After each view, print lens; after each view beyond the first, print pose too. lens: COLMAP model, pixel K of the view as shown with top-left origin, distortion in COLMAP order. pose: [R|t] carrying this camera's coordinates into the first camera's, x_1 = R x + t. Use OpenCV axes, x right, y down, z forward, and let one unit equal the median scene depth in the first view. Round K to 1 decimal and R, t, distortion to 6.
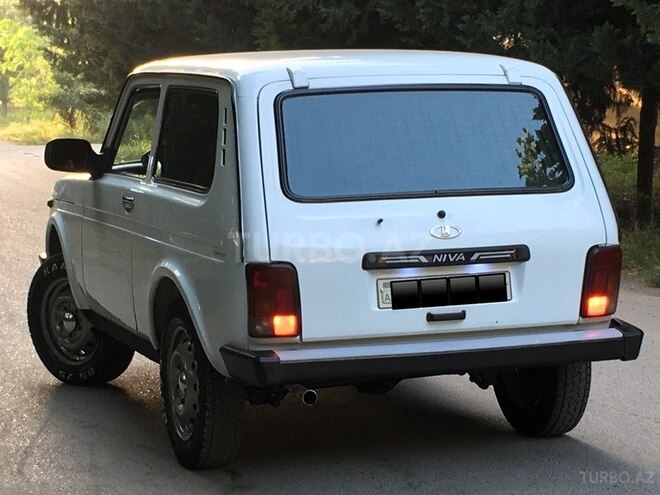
lens RADIAL K [[1877.5, 0, 330.0], [0, 1877.5, 247.5], [0, 0, 1]] dist [0.407508, -0.359302]
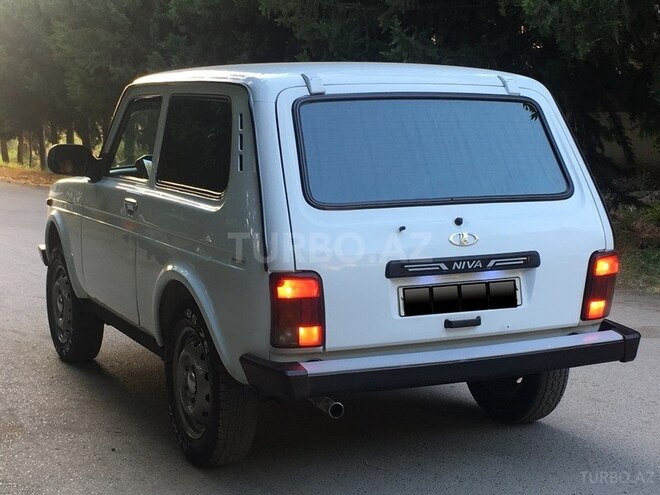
lens RADIAL K [[1174.3, 0, 328.1], [0, 1174.3, 257.1], [0, 0, 1]] dist [0.213655, 0.049012]
pose [[0.995110, 0.001136, 0.098765, -0.071439], [-0.004024, 0.999570, 0.029039, -0.016380], [-0.098690, -0.029295, 0.994687, 0.375313]]
